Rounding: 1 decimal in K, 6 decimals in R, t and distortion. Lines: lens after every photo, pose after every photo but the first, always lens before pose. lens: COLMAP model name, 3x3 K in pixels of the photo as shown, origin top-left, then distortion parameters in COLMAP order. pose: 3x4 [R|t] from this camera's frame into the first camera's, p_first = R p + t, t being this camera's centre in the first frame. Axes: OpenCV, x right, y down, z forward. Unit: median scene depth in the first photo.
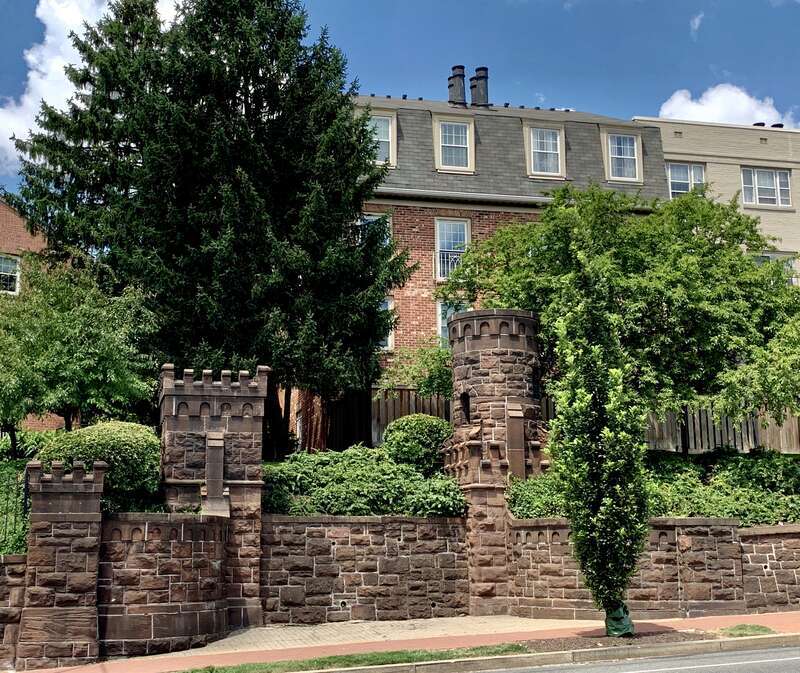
lens RADIAL K [[1115.2, 0, 396.9], [0, 1115.2, 334.1], [0, 0, 1]] dist [0.118752, 0.000000]
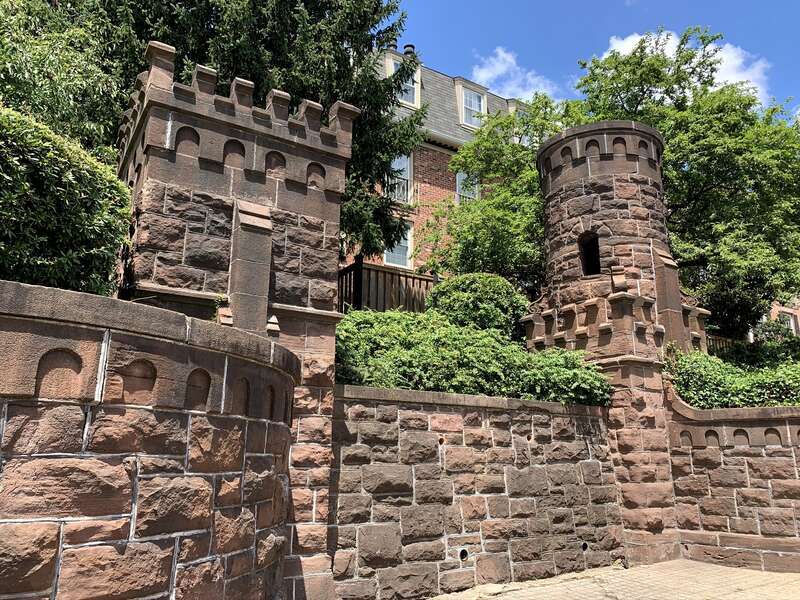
lens RADIAL K [[593.5, 0, 403.4], [0, 593.5, 299.2], [0, 0, 1]] dist [0.010394, -0.005354]
pose [[0.949082, 0.090699, 0.301691, -0.171019], [-0.070423, 0.994507, -0.077441, 0.141521], [-0.307057, 0.052252, 0.950255, 0.726620]]
